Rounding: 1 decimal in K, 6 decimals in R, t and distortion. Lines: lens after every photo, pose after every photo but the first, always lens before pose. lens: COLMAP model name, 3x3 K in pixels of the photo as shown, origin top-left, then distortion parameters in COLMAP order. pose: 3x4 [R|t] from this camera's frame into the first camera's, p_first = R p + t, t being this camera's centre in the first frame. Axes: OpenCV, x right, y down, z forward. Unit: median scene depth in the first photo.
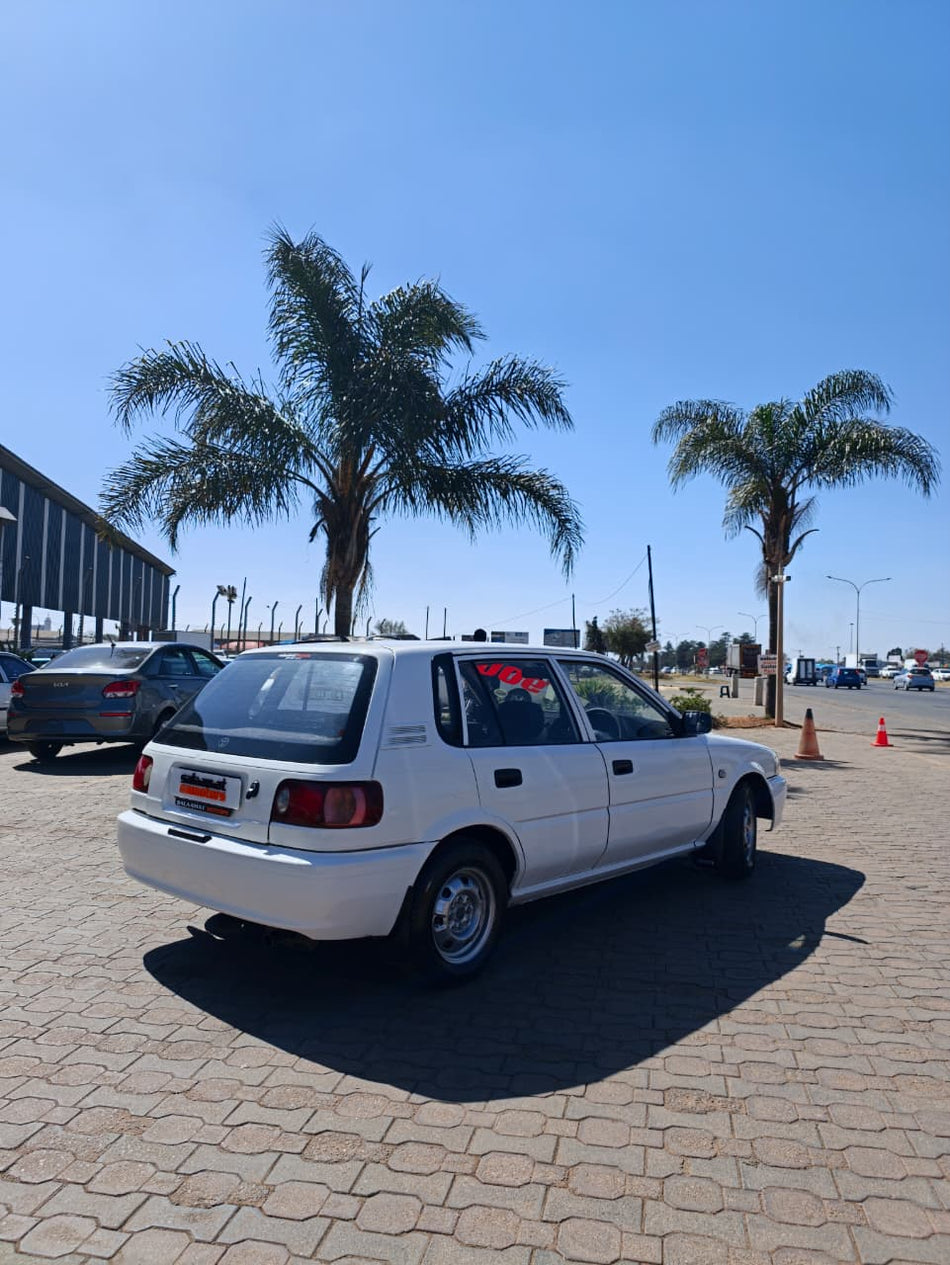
lens RADIAL K [[915.6, 0, 479.1], [0, 915.6, 613.8], [0, 0, 1]] dist [0.004088, -0.001290]
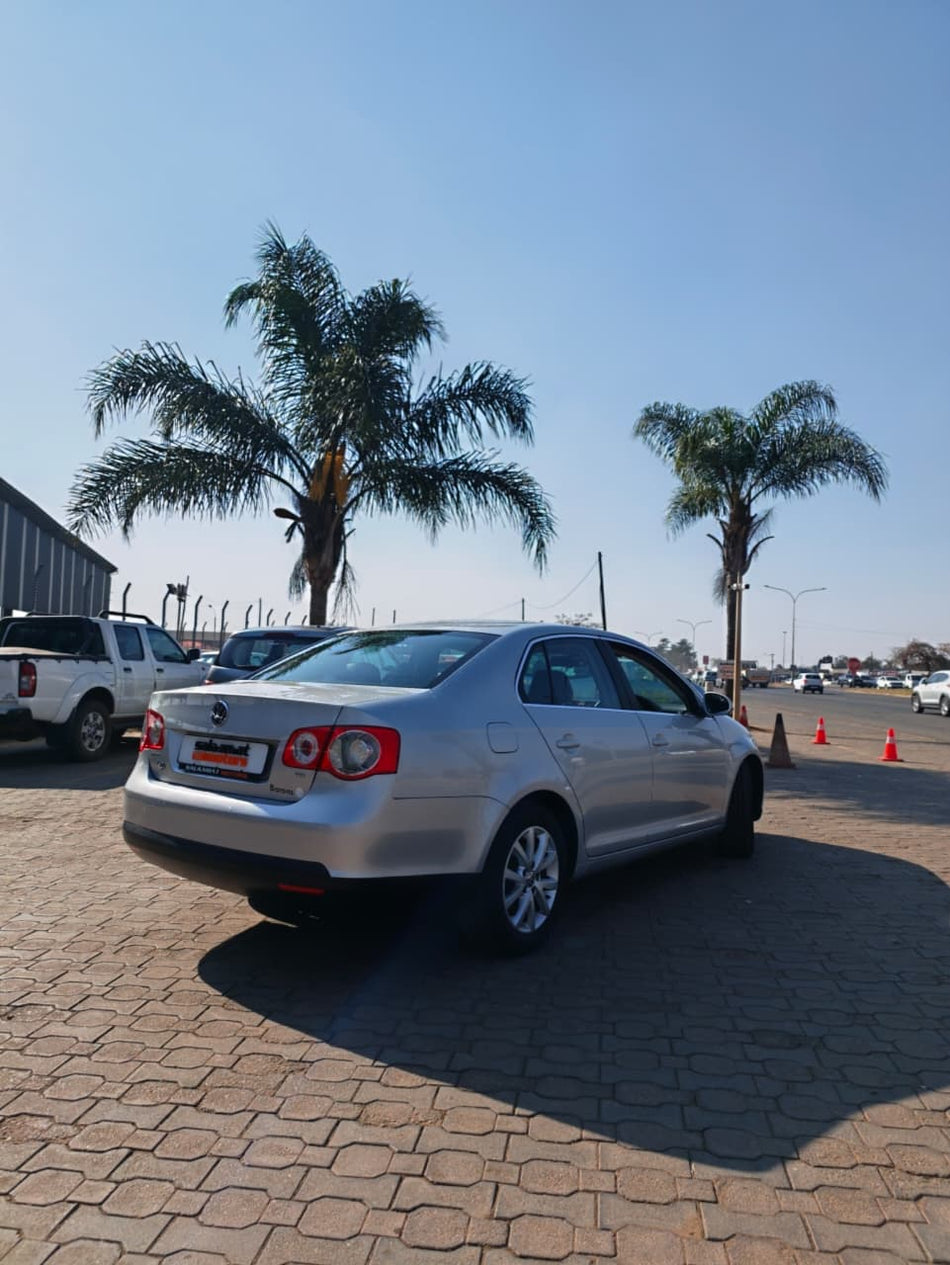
lens RADIAL K [[928.3, 0, 472.0], [0, 928.3, 622.7], [0, 0, 1]] dist [0.007225, -0.000715]
pose [[0.997152, 0.014496, 0.074013, -0.117297], [-0.014869, 0.999879, 0.004494, 0.006487], [-0.073939, -0.005582, 0.997247, -0.059933]]
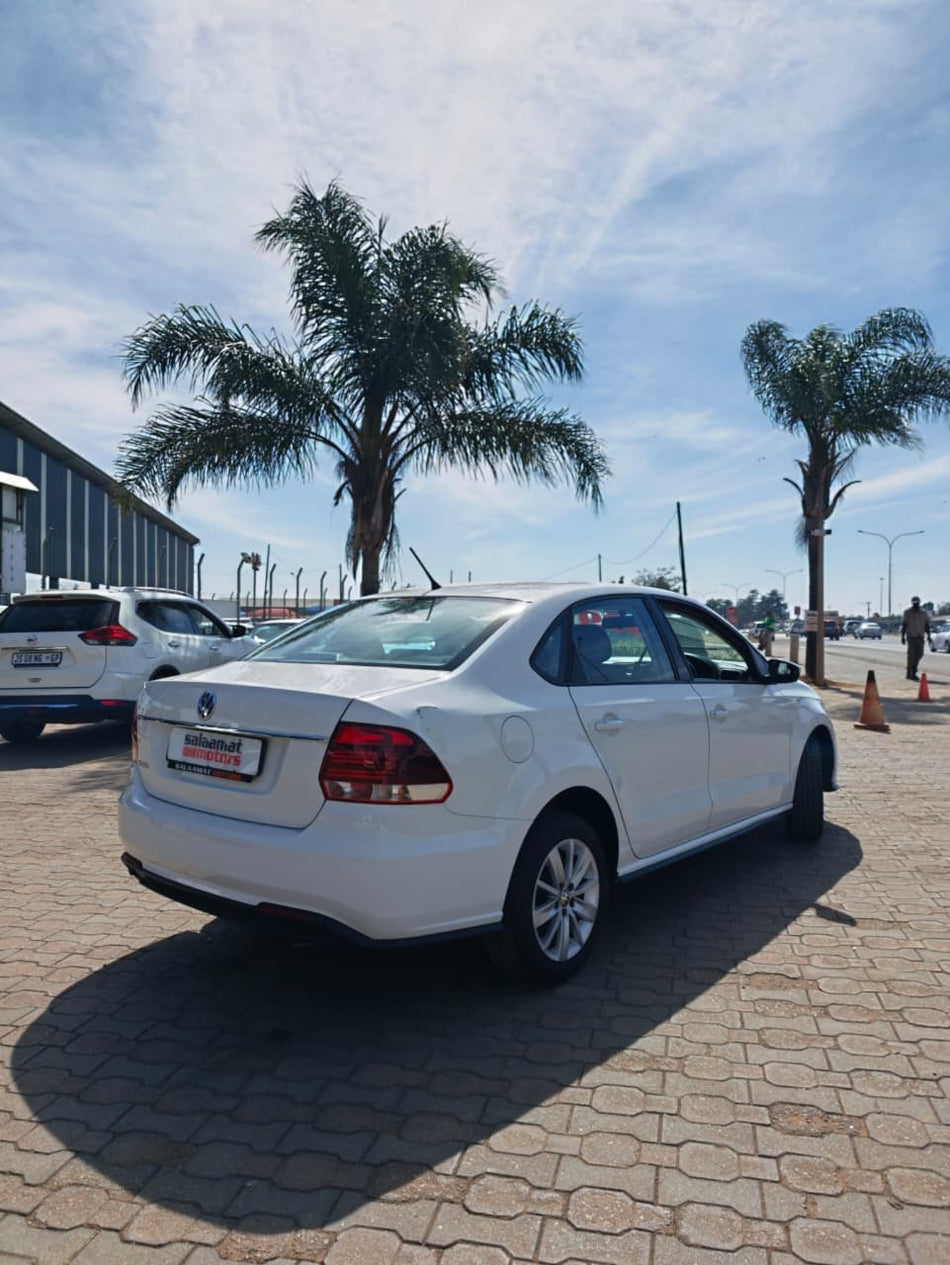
lens RADIAL K [[907.8, 0, 476.0], [0, 907.8, 623.5], [0, 0, 1]] dist [0.000735, -0.003806]
pose [[0.999441, -0.019392, -0.027227, -0.023426], [0.020753, 0.998502, 0.050618, 0.003145], [0.026205, -0.051155, 0.998347, 0.073043]]
